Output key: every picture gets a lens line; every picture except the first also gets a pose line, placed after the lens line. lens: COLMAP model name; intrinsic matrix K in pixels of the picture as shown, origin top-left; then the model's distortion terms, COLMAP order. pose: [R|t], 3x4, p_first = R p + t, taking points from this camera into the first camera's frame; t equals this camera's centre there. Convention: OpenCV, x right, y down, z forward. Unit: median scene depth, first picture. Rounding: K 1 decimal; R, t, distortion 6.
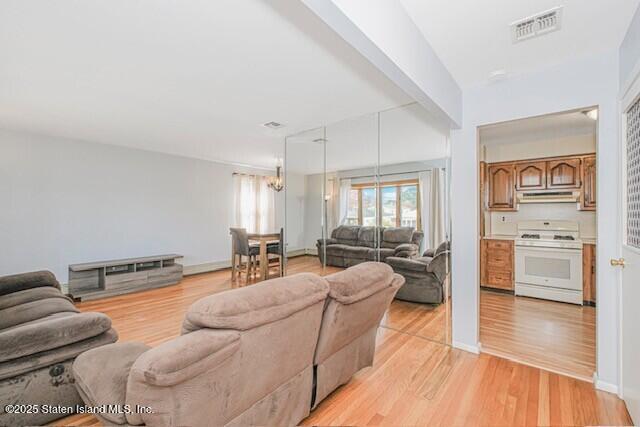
lens RADIAL K [[279.4, 0, 320.0], [0, 279.4, 213.5], [0, 0, 1]] dist [0.002694, 0.000173]
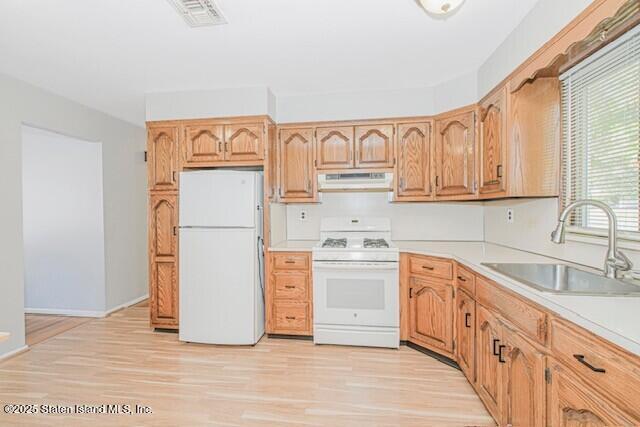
lens RADIAL K [[279.4, 0, 320.0], [0, 279.4, 213.5], [0, 0, 1]] dist [0.002694, 0.000173]
pose [[0.850192, -0.010571, 0.526367, 0.394654], [0.006478, 0.999933, 0.009618, 0.009427], [-0.526433, -0.004767, 0.850203, 0.485502]]
